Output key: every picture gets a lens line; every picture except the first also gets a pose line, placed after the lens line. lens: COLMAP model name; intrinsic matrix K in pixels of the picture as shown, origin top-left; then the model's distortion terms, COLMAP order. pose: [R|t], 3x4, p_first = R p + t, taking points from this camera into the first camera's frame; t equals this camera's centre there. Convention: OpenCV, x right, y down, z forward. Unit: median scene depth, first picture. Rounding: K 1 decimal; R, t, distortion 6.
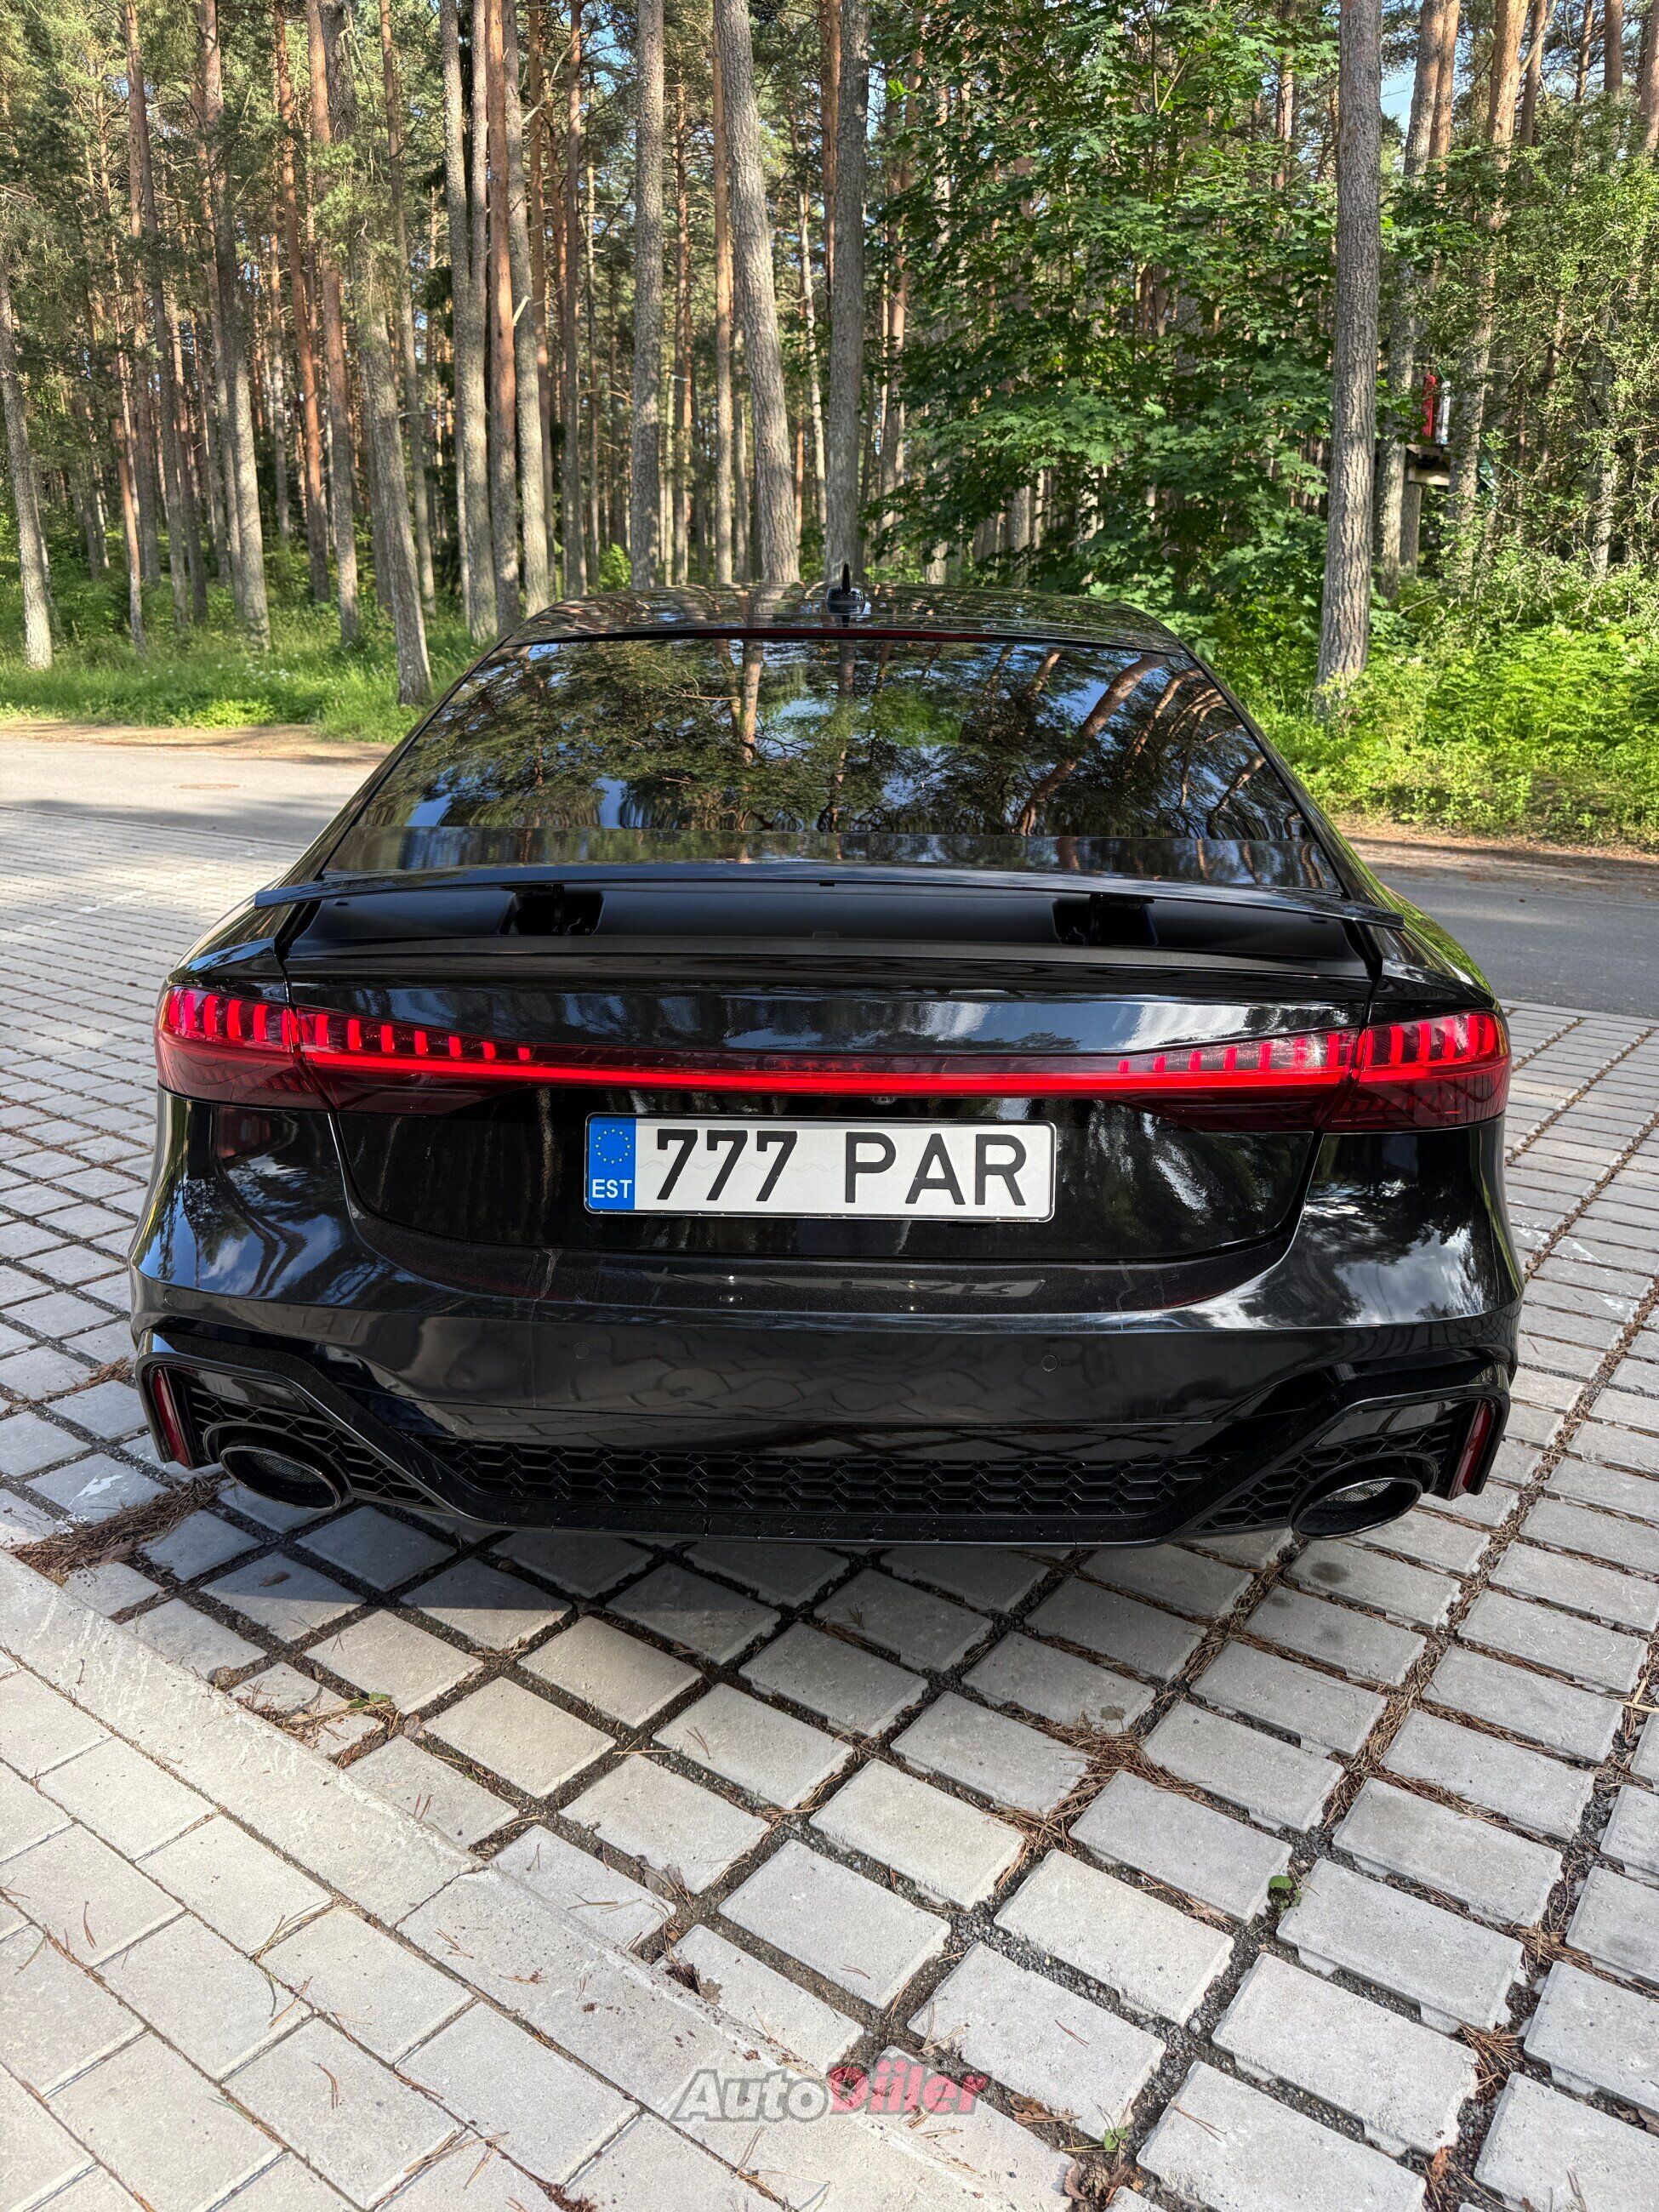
lens RADIAL K [[1610.5, 0, 826.4], [0, 1610.5, 1026.1], [0, 0, 1]] dist [0.039512, -0.000395]
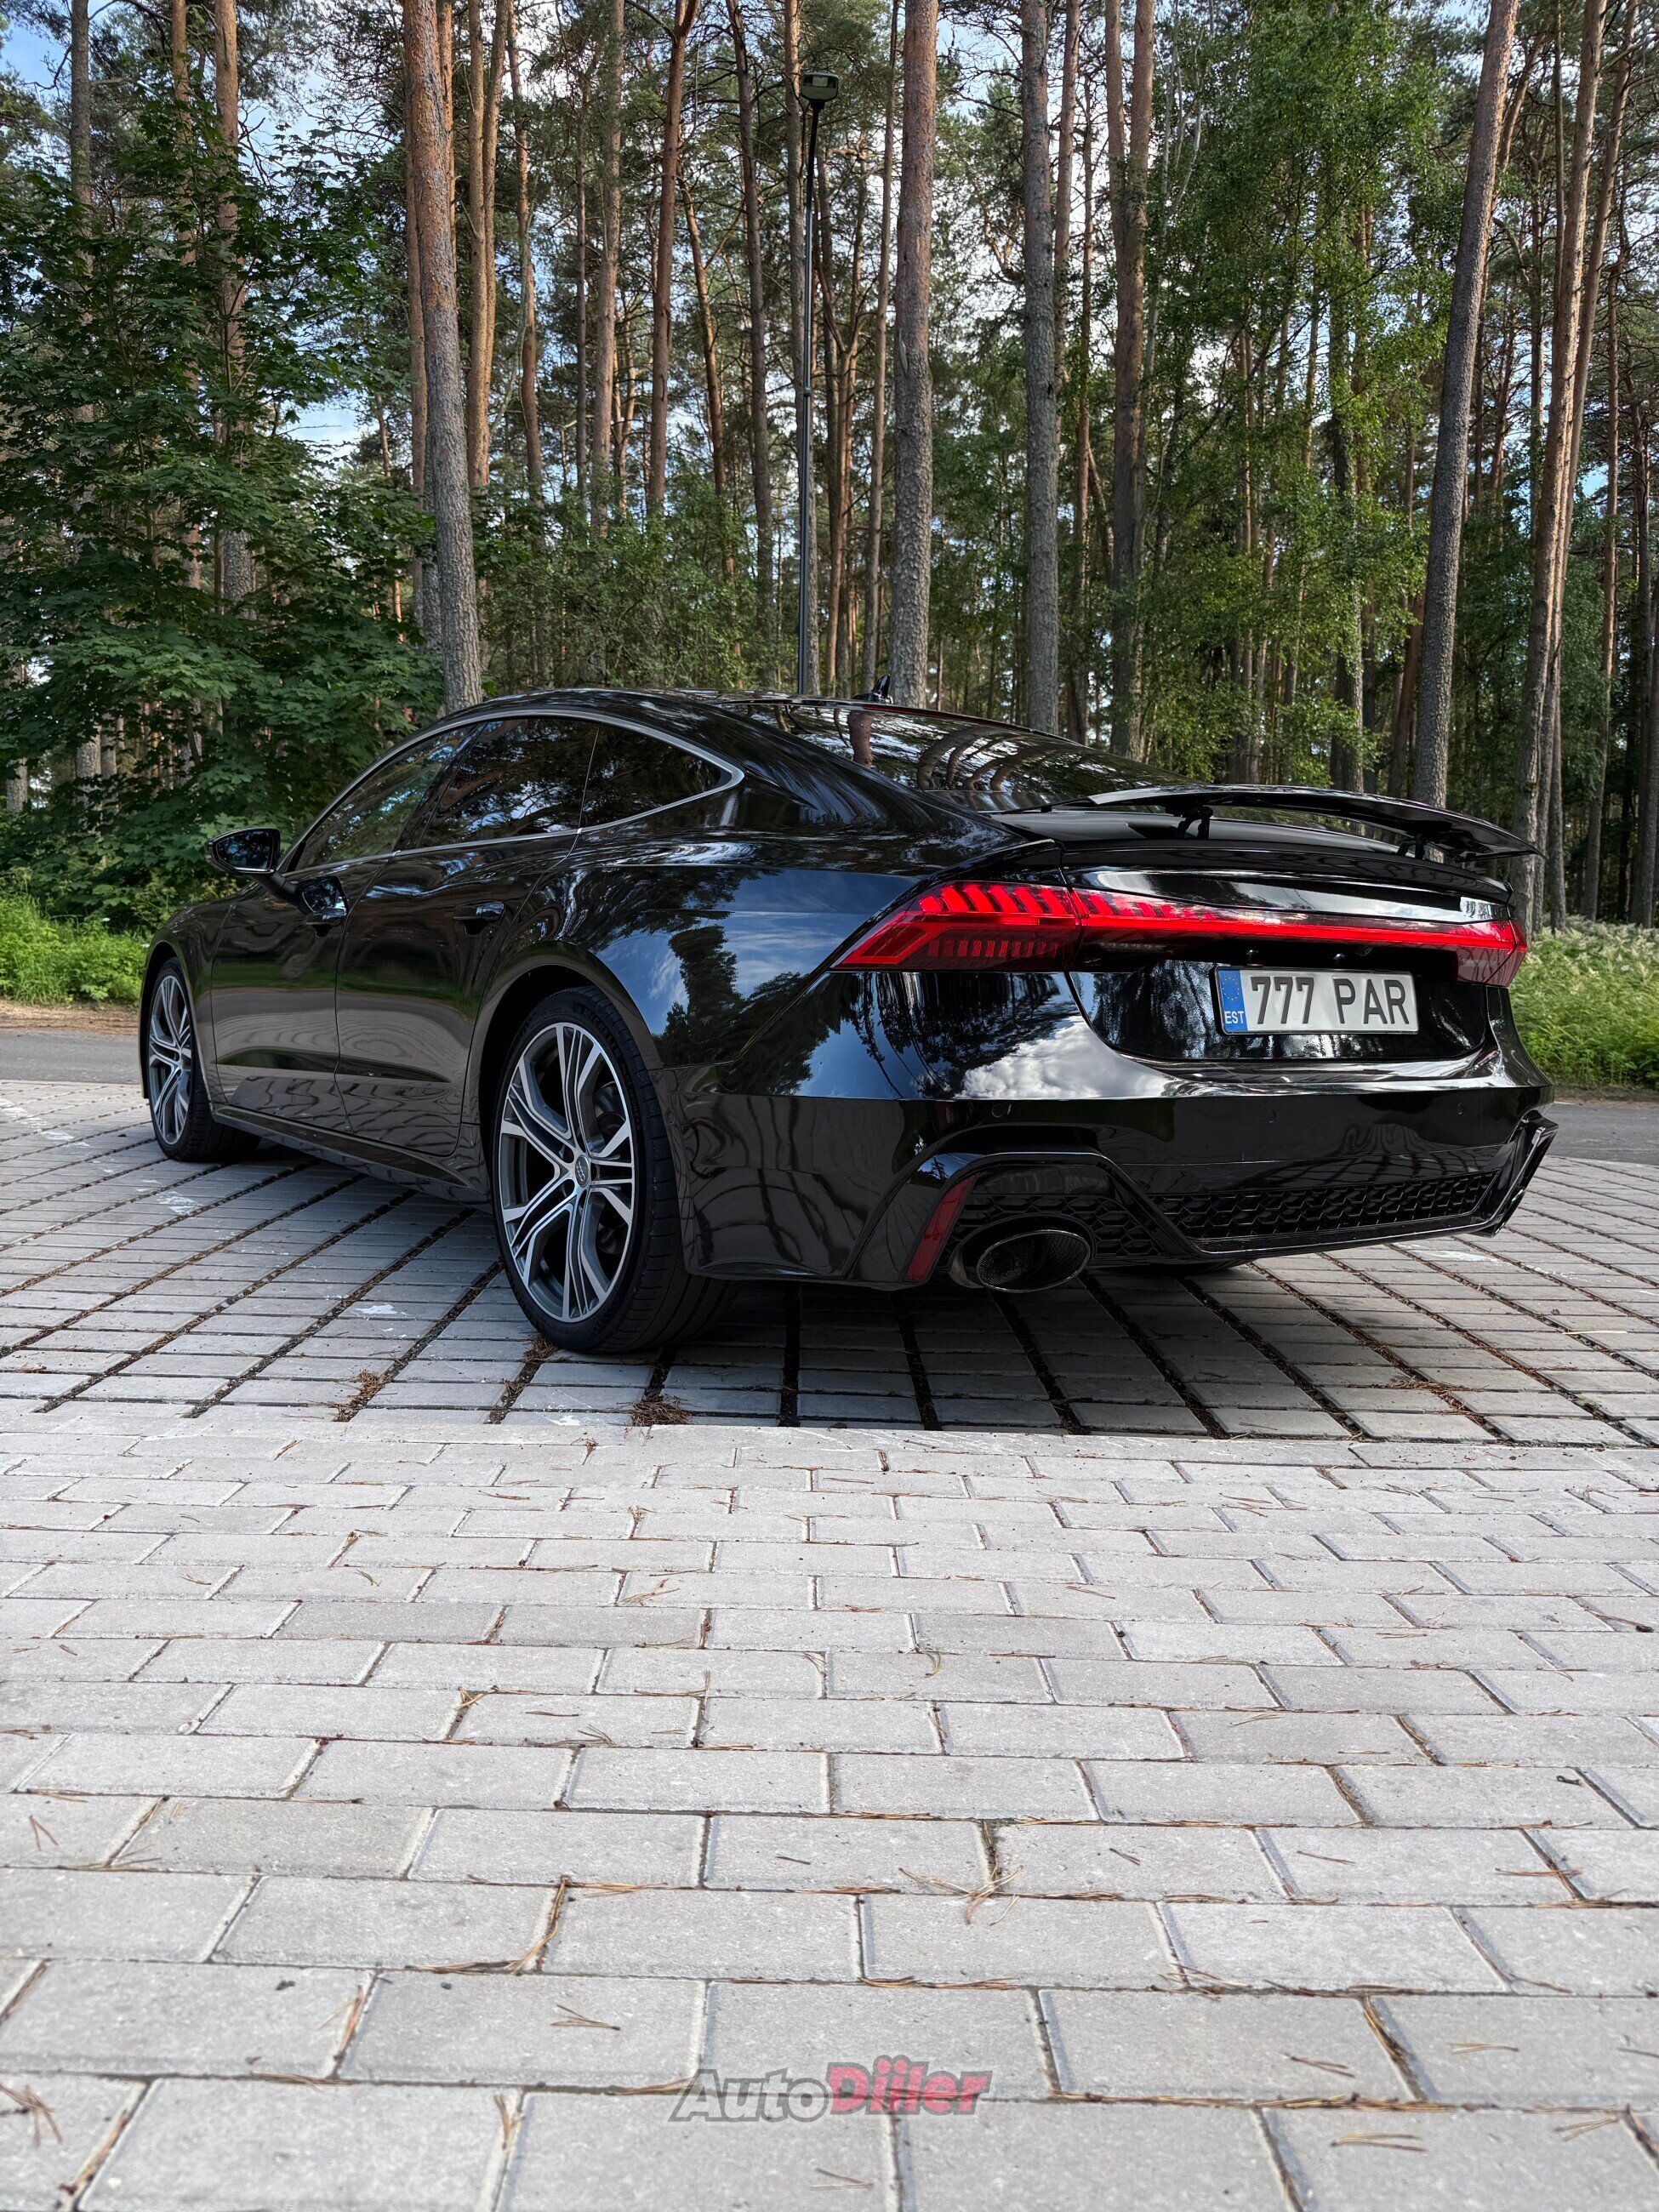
lens RADIAL K [[1562.1, 0, 829.5], [0, 1562.1, 1106.0], [0, 0, 1]] dist [0.052470, 0.000094]
pose [[0.800571, -0.042393, 0.597737, -1.271457], [0.111105, 0.990700, -0.078544, 0.250209], [-0.588848, 0.129292, 0.797836, 0.104690]]
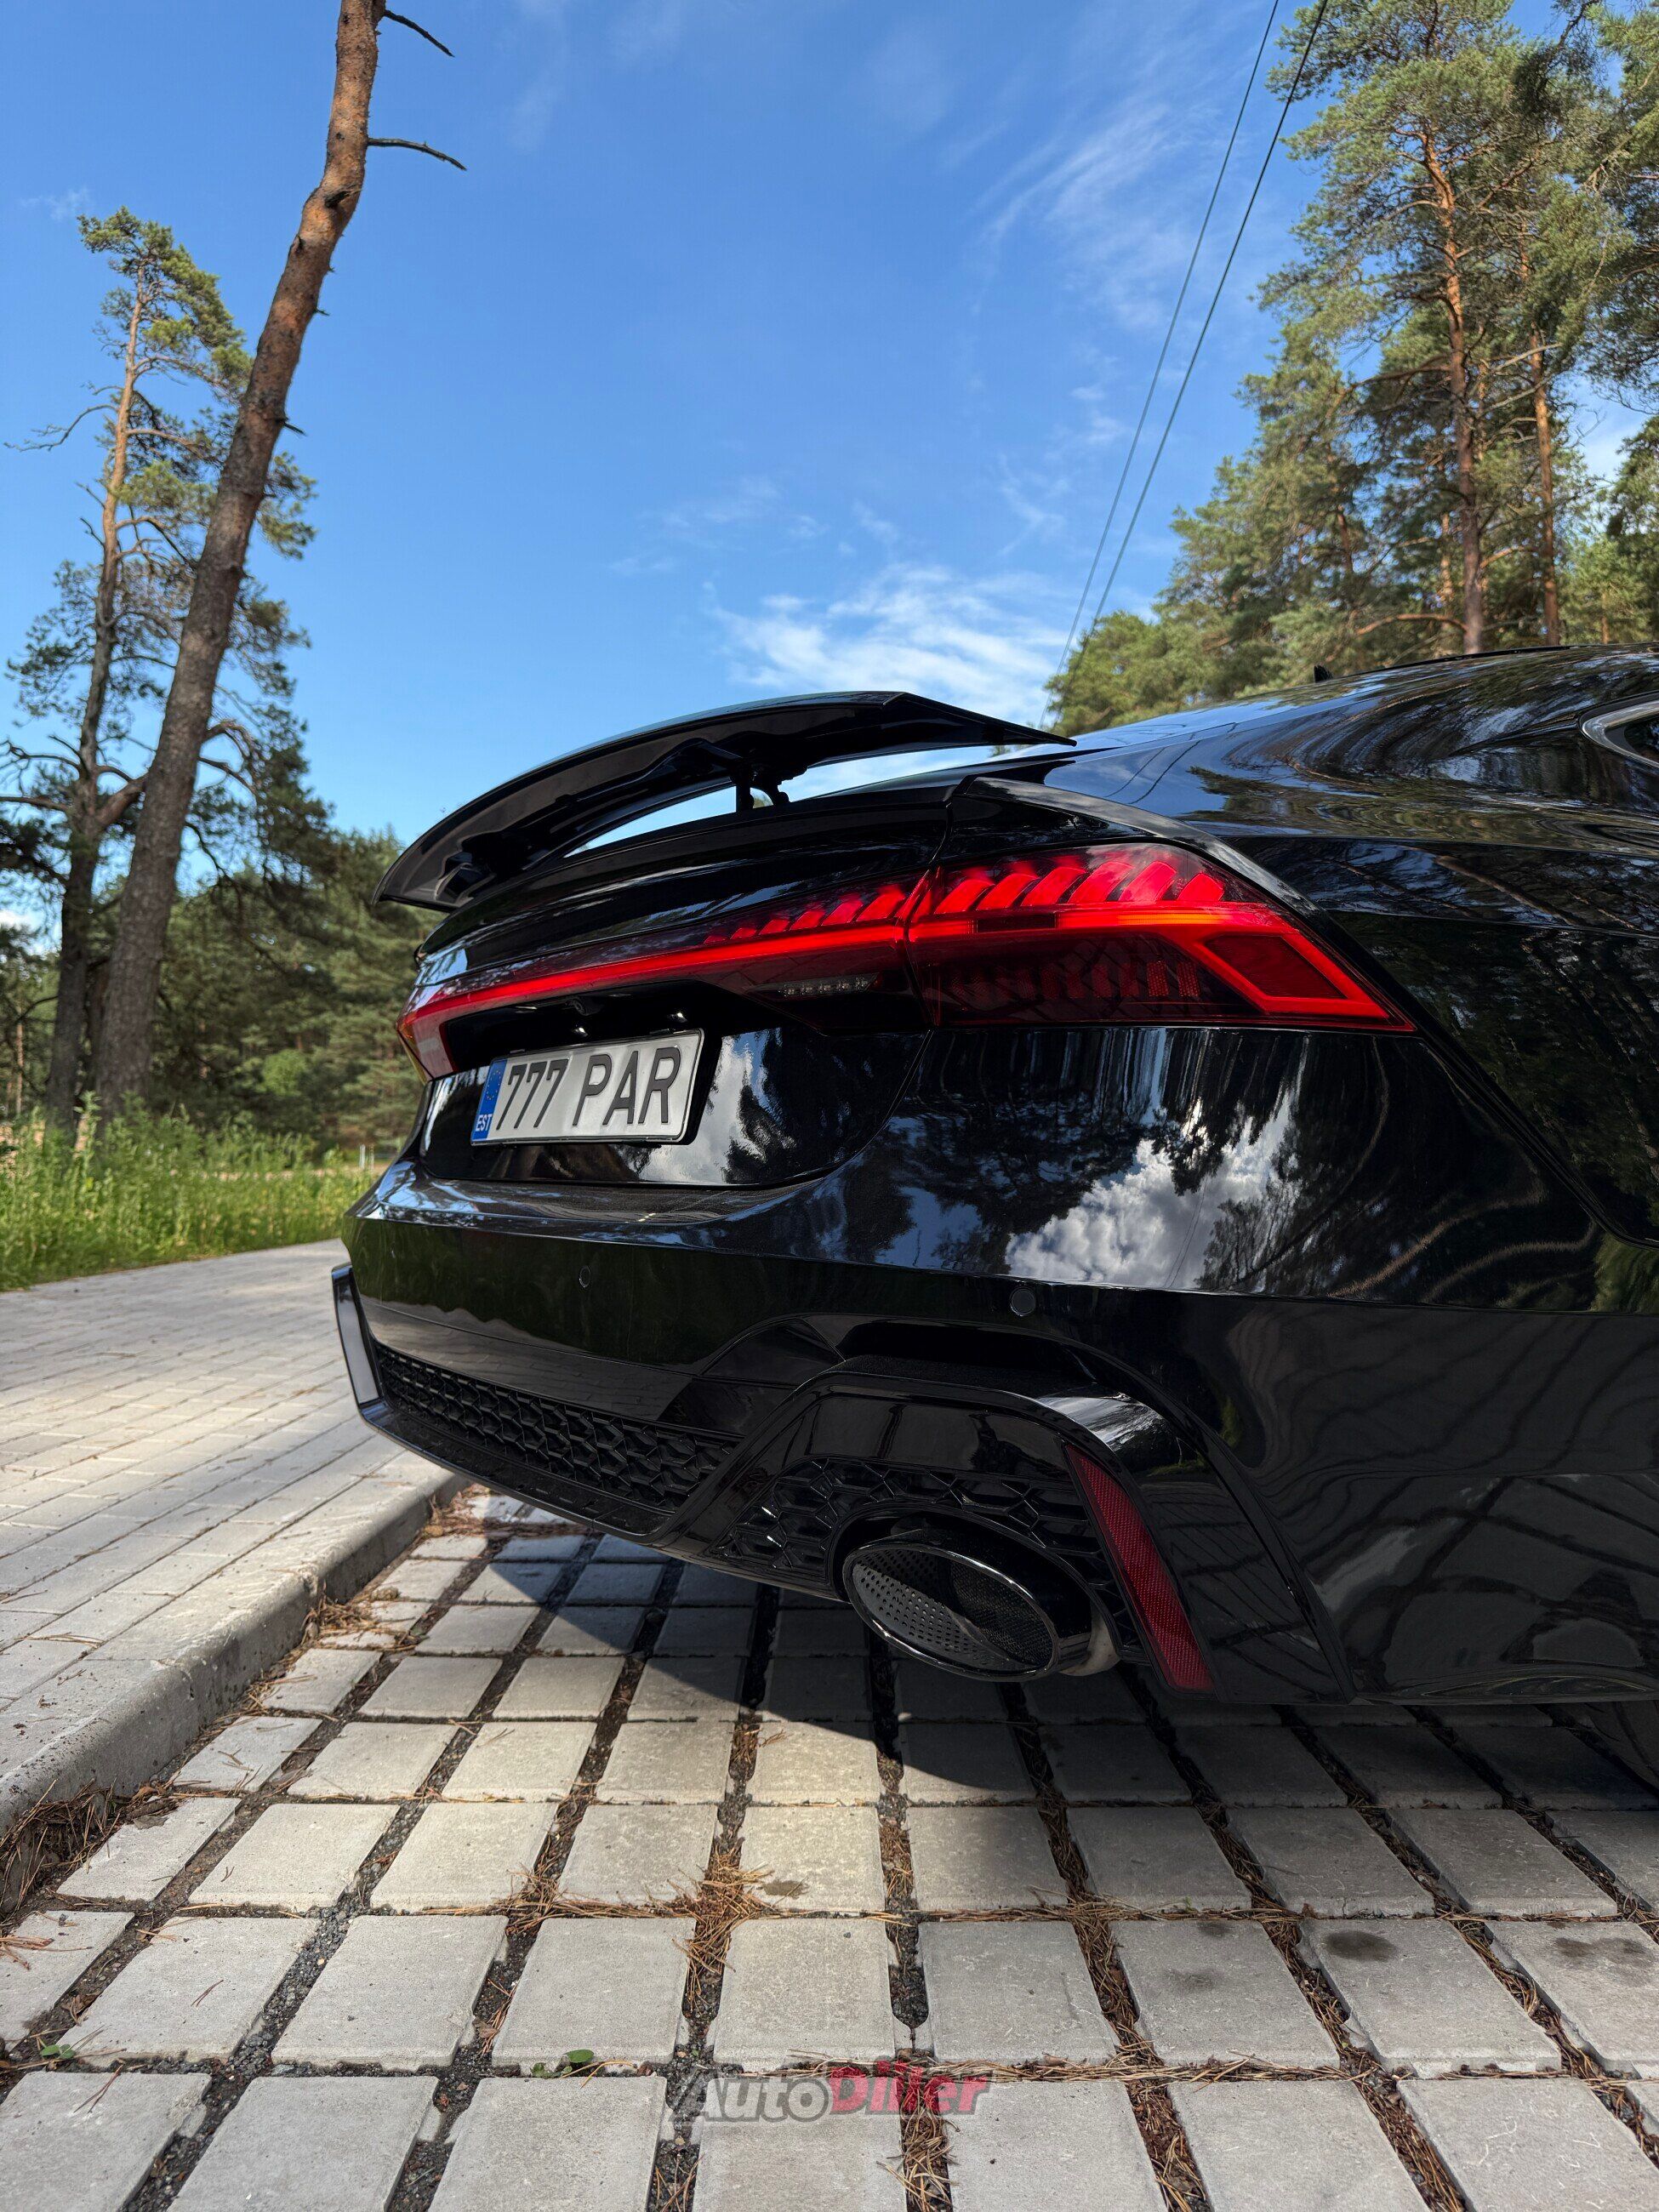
lens RADIAL K [[1583.0, 0, 829.5], [0, 1583.0, 1106.0], [0, 0, 1]] dist [0.003607, -0.005394]
pose [[0.584488, -0.042967, -0.810264, 0.854570], [-0.185188, 0.965177, -0.184768, 0.241418], [0.789987, 0.258046, 0.556178, 0.597640]]
